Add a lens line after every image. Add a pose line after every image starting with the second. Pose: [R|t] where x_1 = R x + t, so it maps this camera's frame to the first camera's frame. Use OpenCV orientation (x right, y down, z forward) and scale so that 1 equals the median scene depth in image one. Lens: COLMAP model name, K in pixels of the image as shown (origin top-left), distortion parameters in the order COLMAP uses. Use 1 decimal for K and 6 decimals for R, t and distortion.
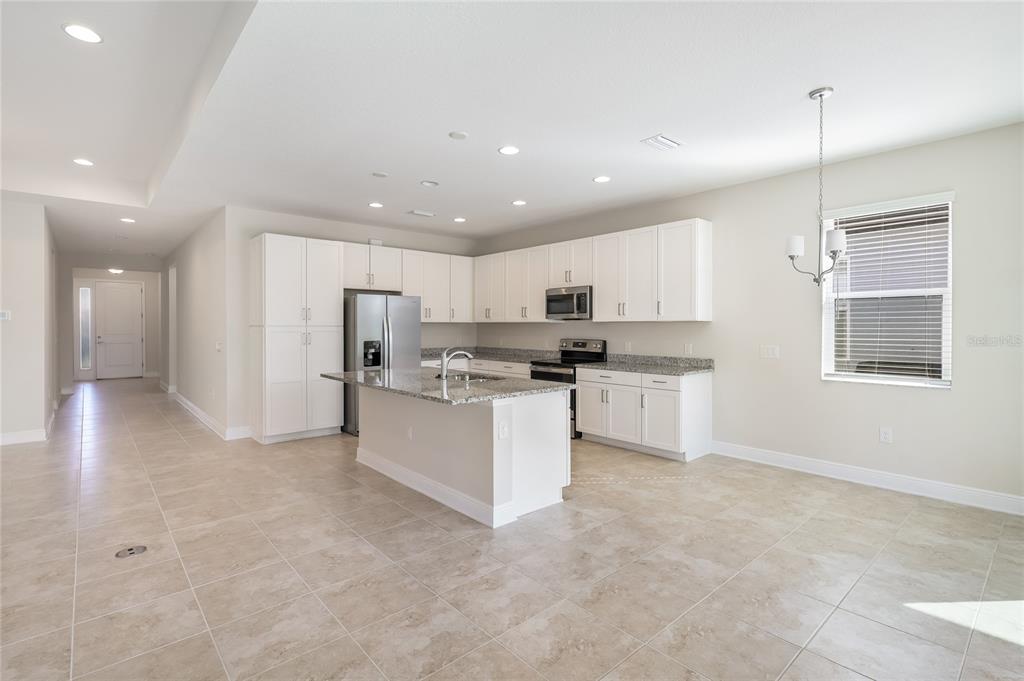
lens RADIAL K [[483.0, 0, 520.9], [0, 483.0, 339.6], [0, 0, 1]] dist [-0.001832, 0.003943]
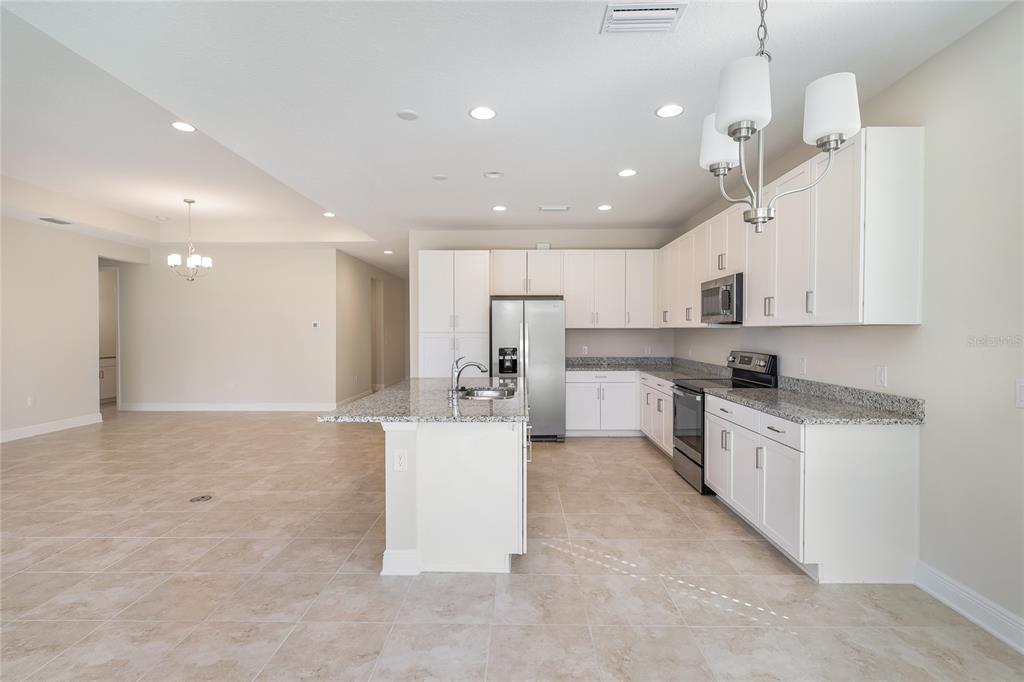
lens RADIAL K [[483.0, 0, 515.2], [0, 483.0, 341.8], [0, 0, 1]] dist [-0.001832, 0.003943]
pose [[0.732319, 0.014424, -0.680809, 0.447213], [-0.020200, 0.999796, -0.000545, -0.010765], [0.680662, 0.014152, 0.732461, 0.358285]]
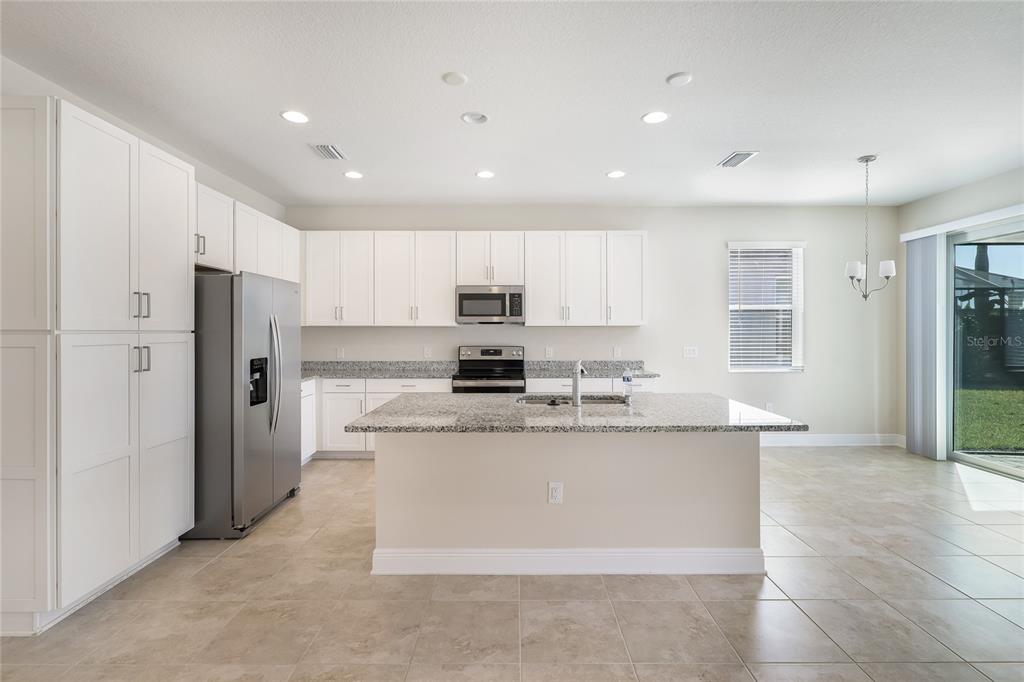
lens RADIAL K [[483.0, 0, 513.5], [0, 483.0, 334.2], [0, 0, 1]] dist [-0.001832, 0.003943]
pose [[0.667330, -0.006401, 0.744734, -0.638336], [0.023366, 0.999651, -0.012346, -0.013570], [-0.744395, 0.025640, 0.667247, 0.502666]]
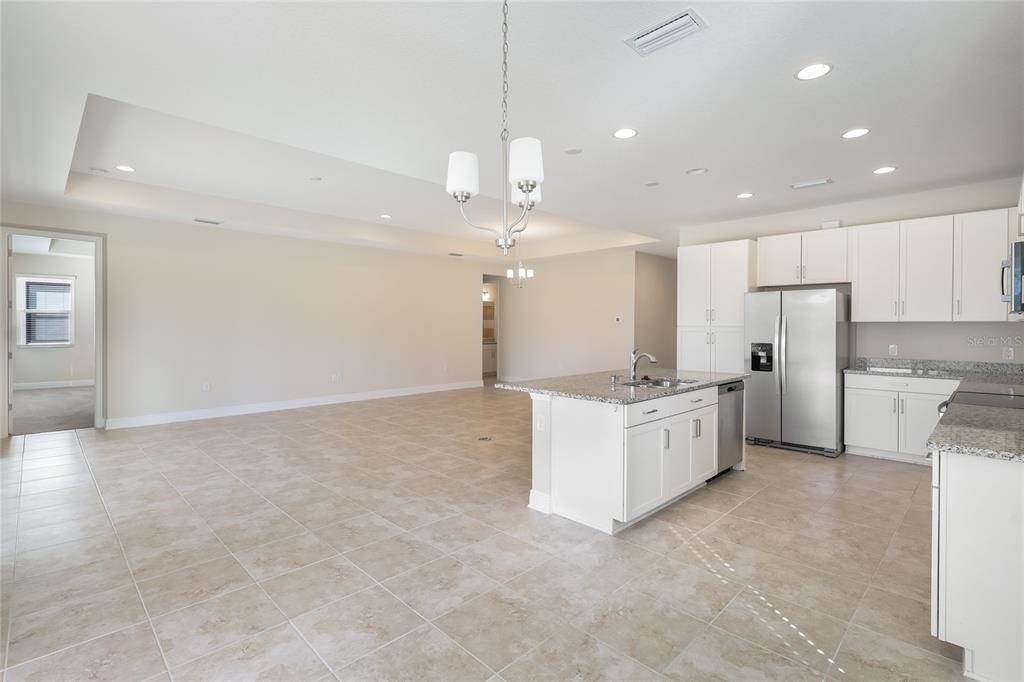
lens RADIAL K [[483.0, 0, 505.5], [0, 483.0, 333.2], [0, 0, 1]] dist [-0.001832, 0.003943]
pose [[0.040123, 0.016155, -0.999064, 0.696919], [-0.031888, 0.999381, 0.014879, -0.017076], [0.998686, 0.031261, 0.040613, 0.589929]]
